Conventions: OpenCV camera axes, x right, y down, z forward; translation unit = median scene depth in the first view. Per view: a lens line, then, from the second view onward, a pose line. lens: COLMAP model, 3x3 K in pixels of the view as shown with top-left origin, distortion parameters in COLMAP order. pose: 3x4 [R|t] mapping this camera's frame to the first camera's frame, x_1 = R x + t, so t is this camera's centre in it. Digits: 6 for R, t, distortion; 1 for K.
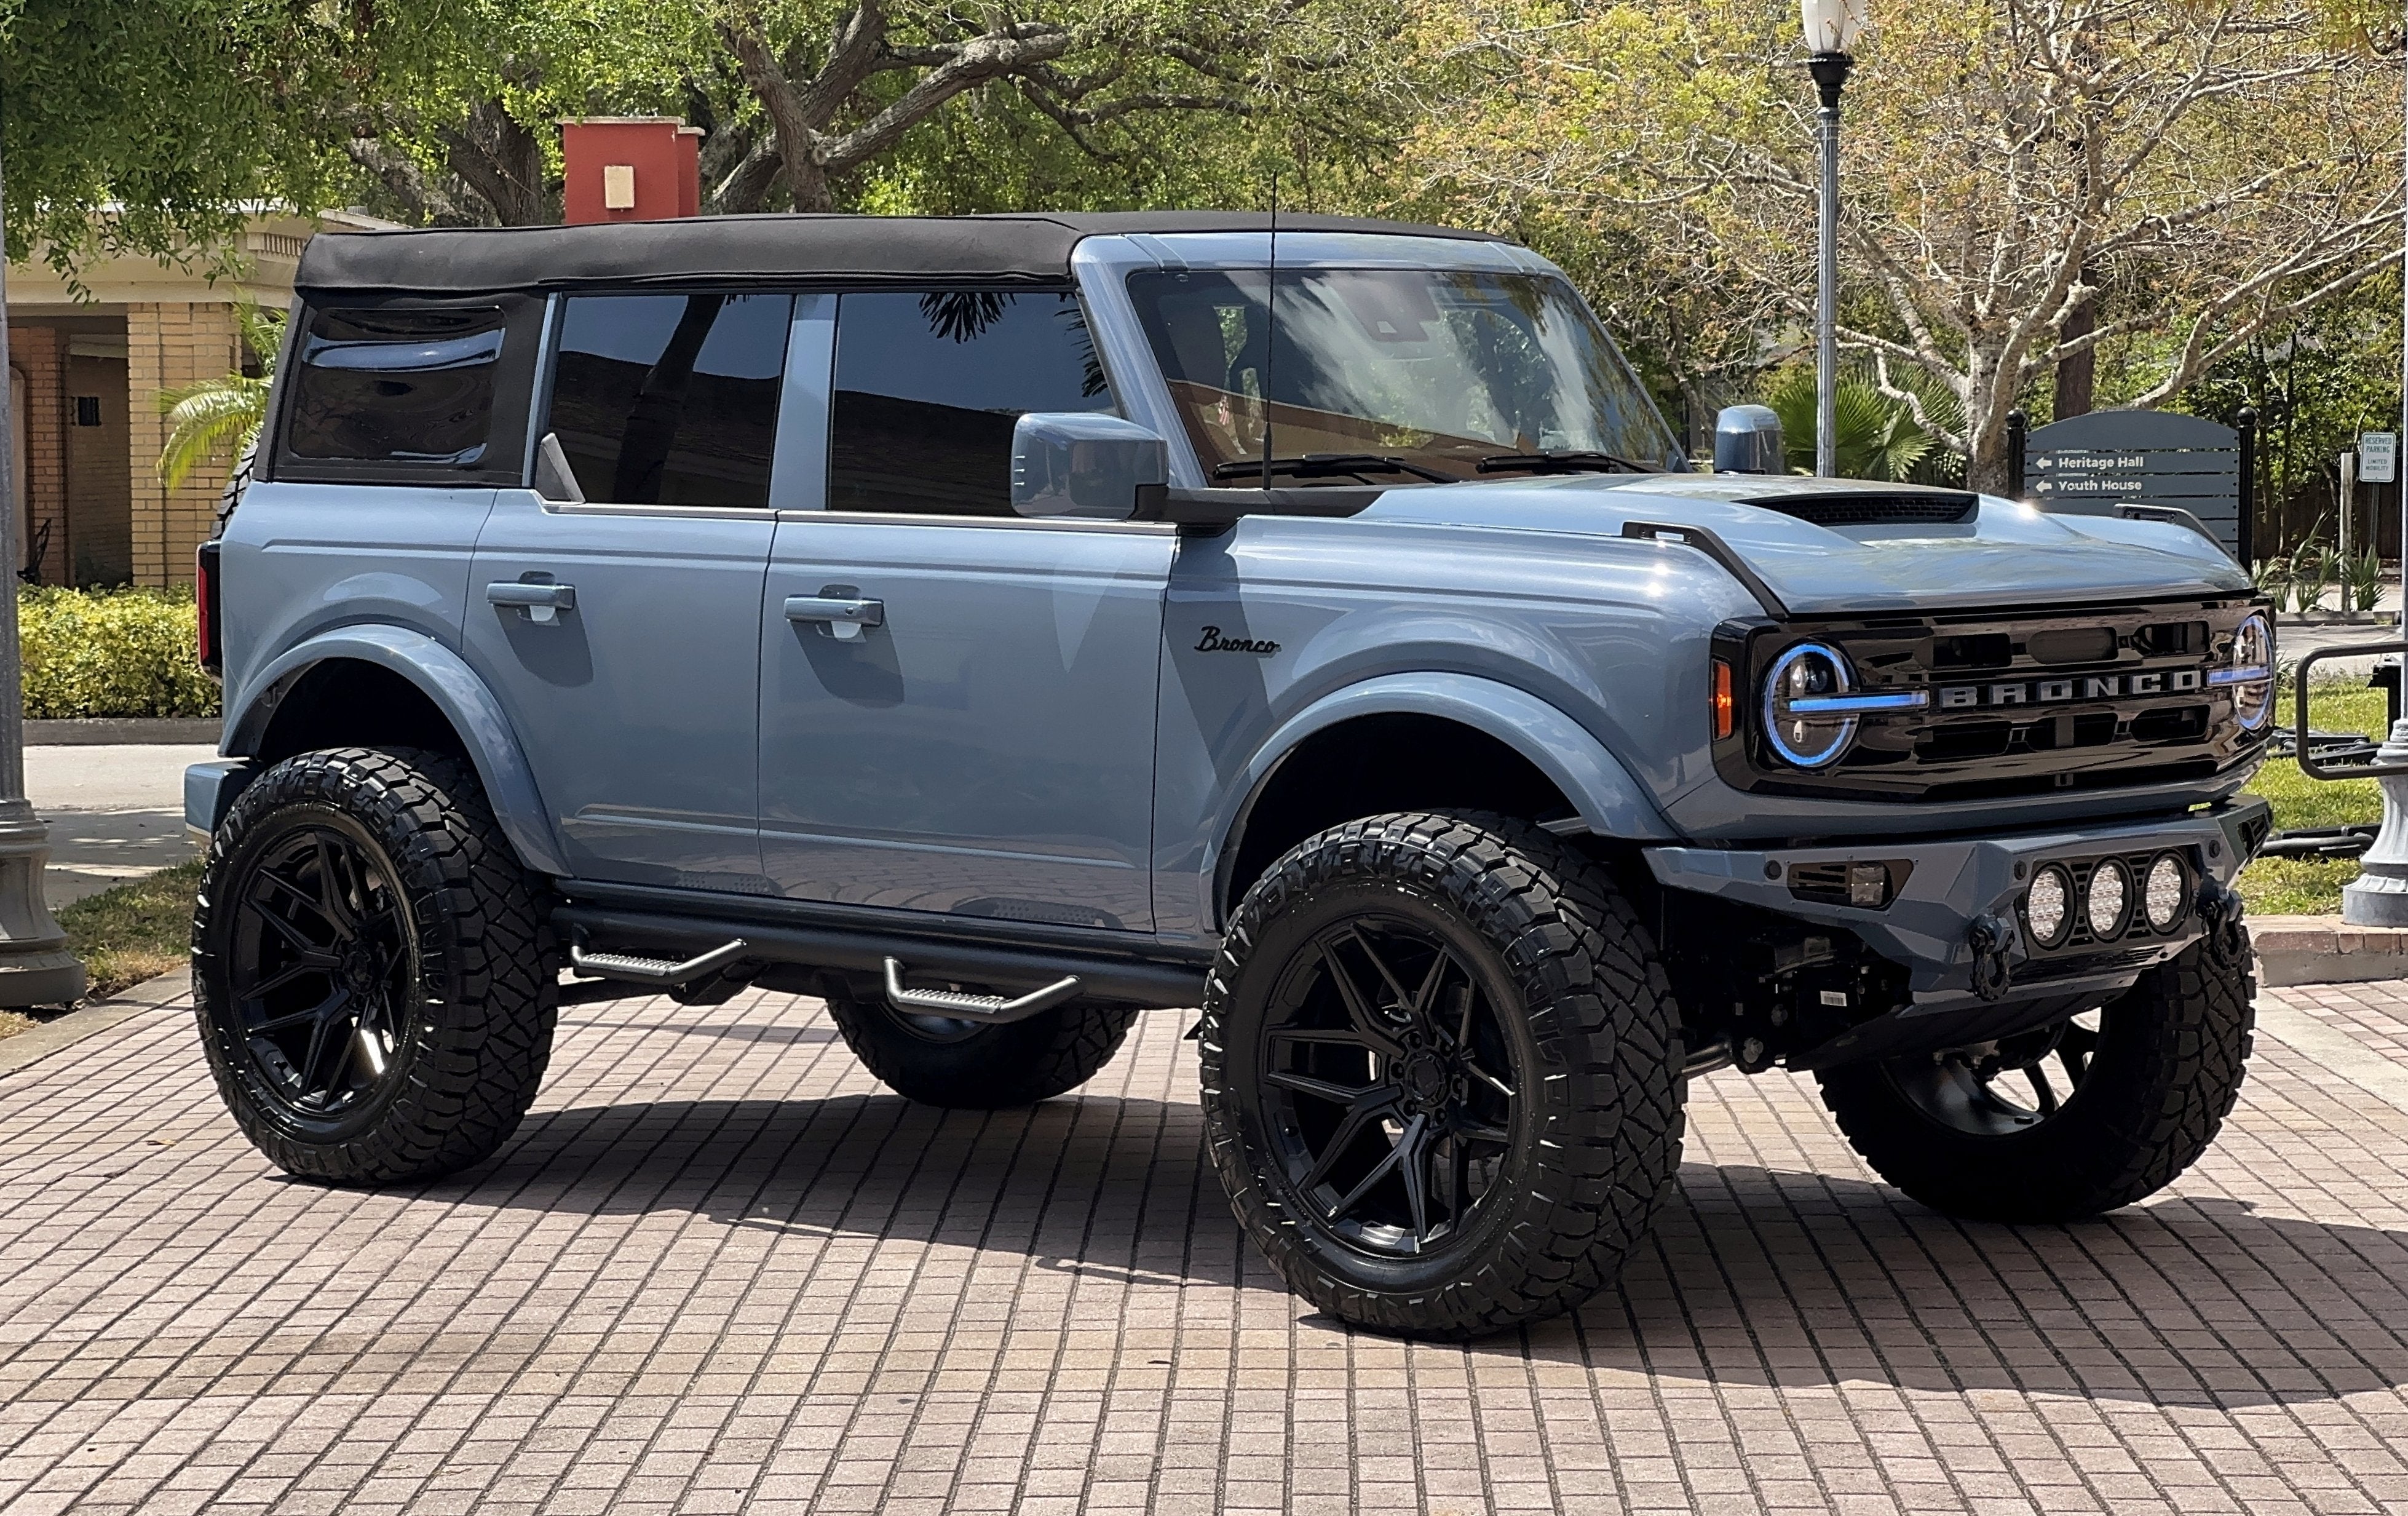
lens RADIAL K [[5326.0, 0, 1217.8], [0, 5326.0, 759.5], [0, 0, 1]] dist [0.246491, 0.000000]
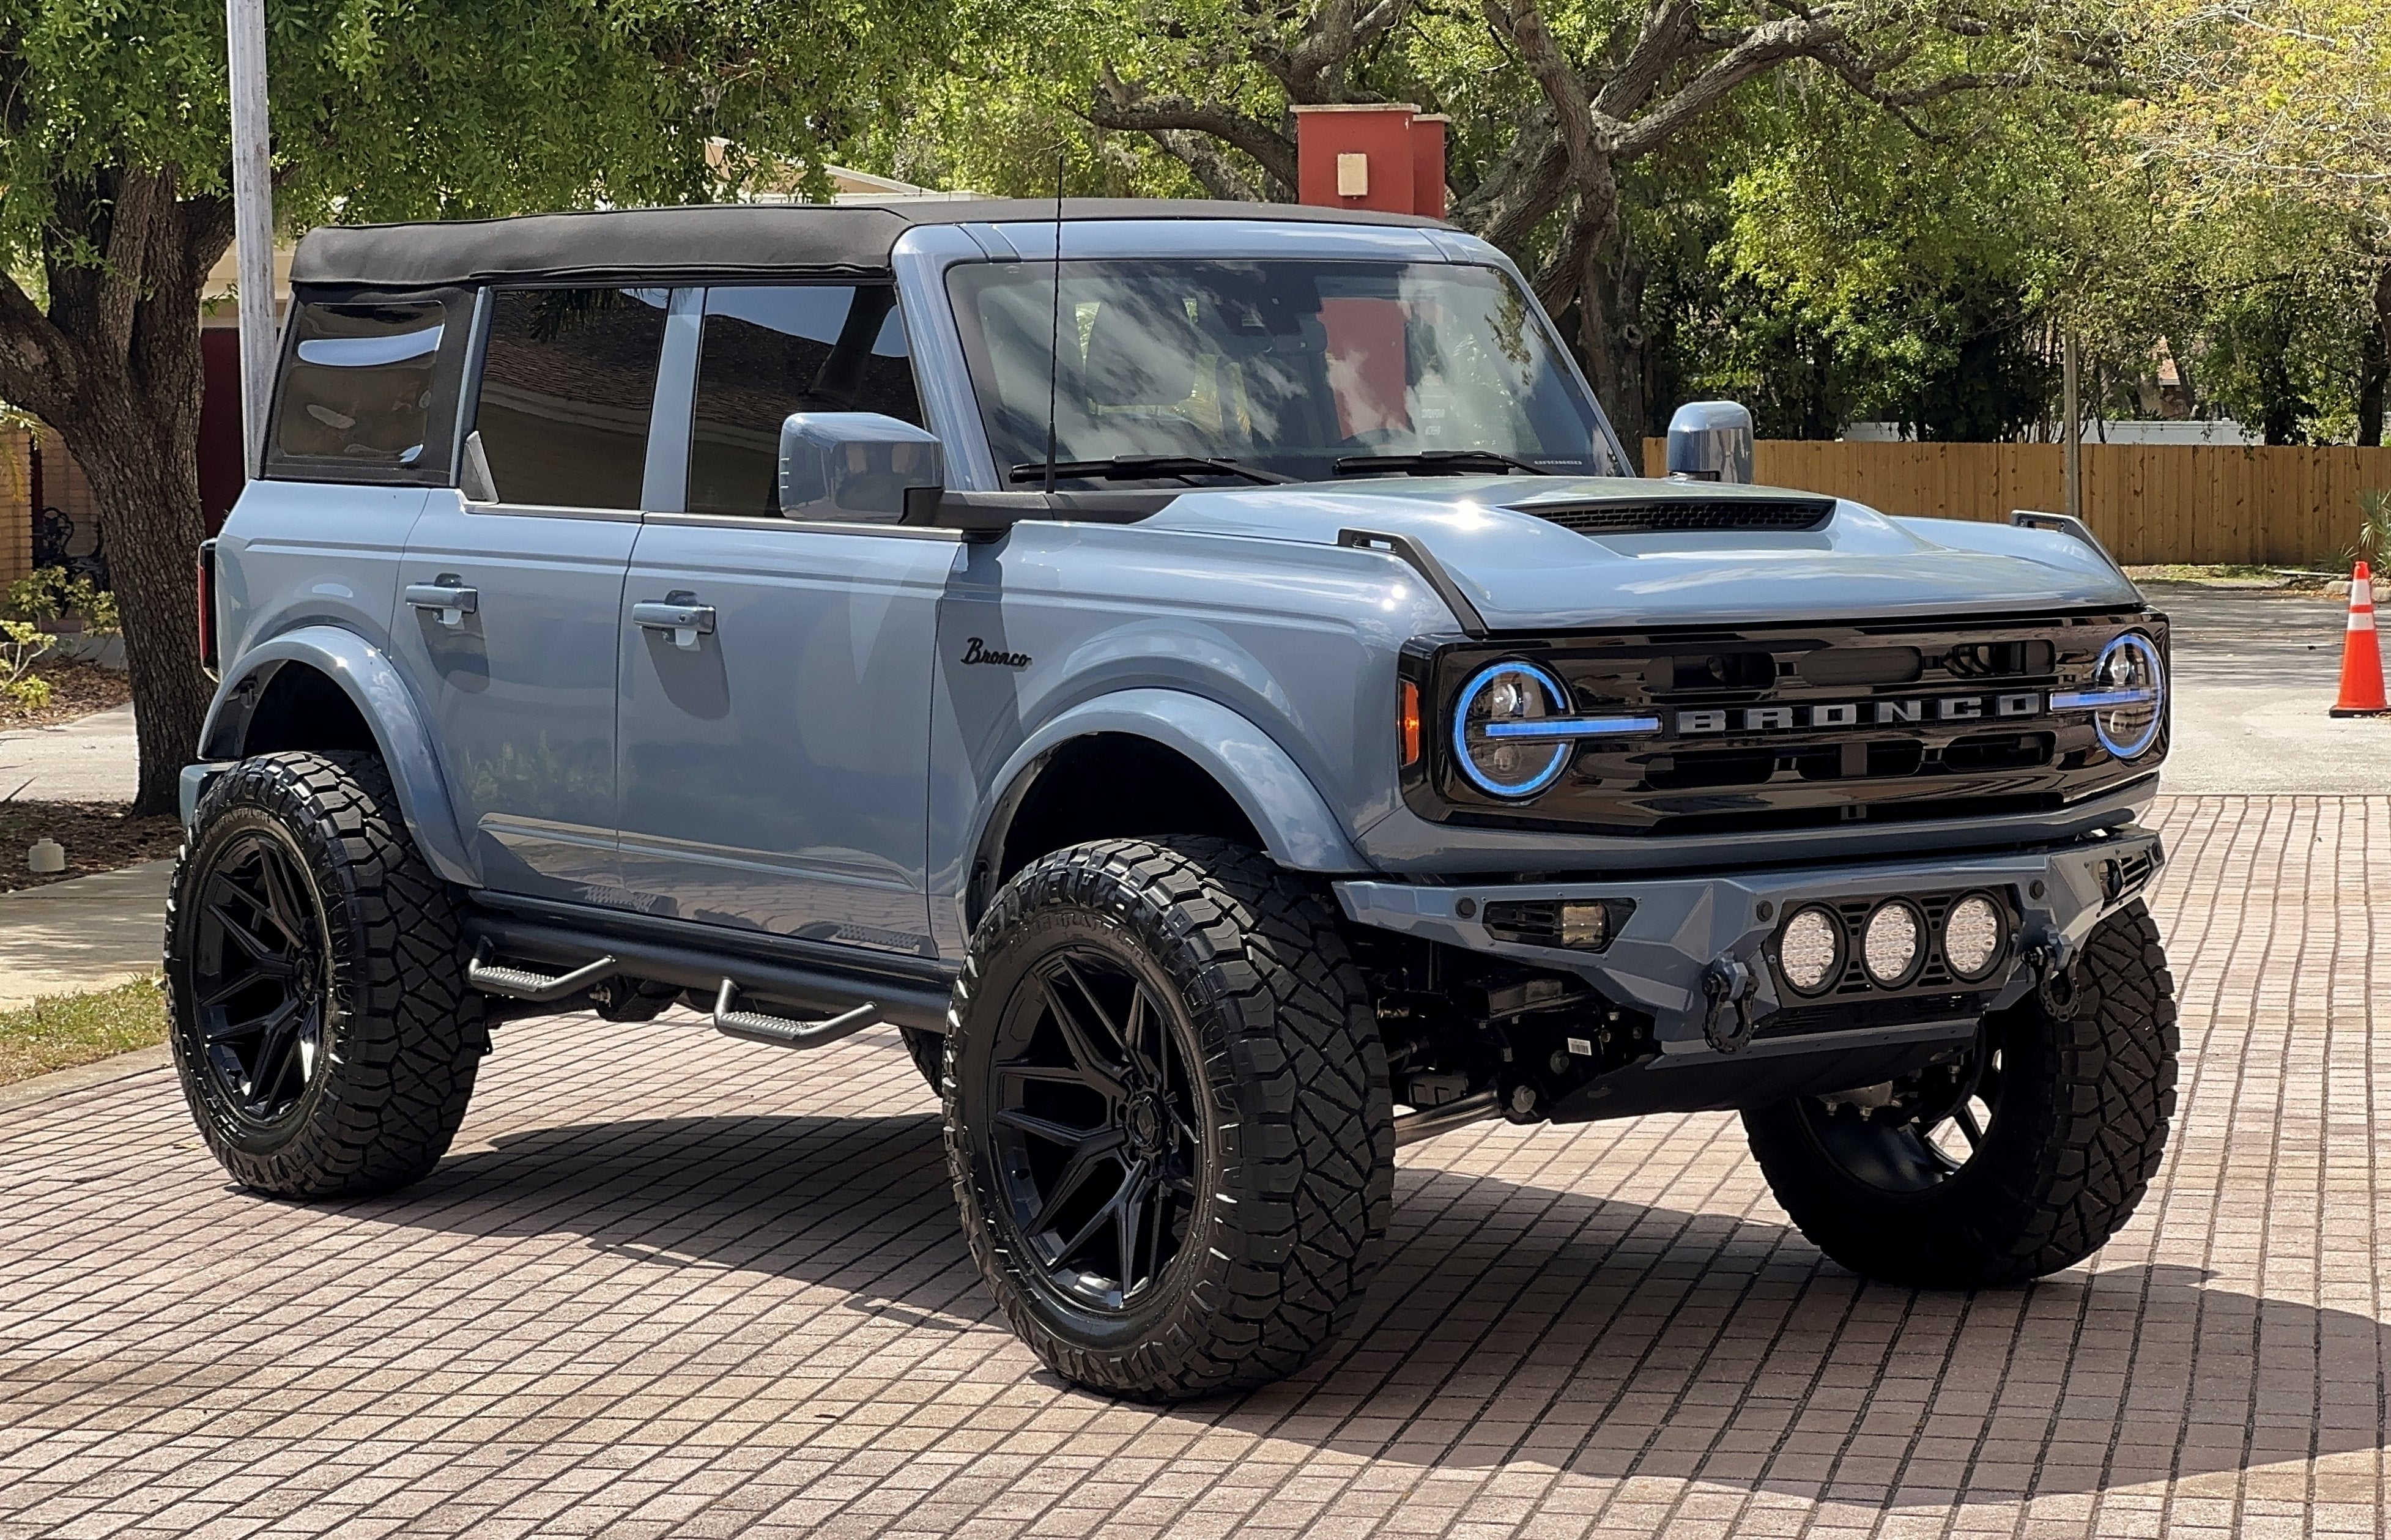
lens RADIAL K [[5296.8, 0, 1197.1], [0, 5296.8, 772.7], [0, 0, 1]] dist [0.272788, 0.000000]
pose [[0.984060, 0.011684, -0.177454, 0.201706], [-0.010698, 0.999922, 0.006514, -0.007468], [0.177516, -0.004512, 0.984108, 0.078603]]
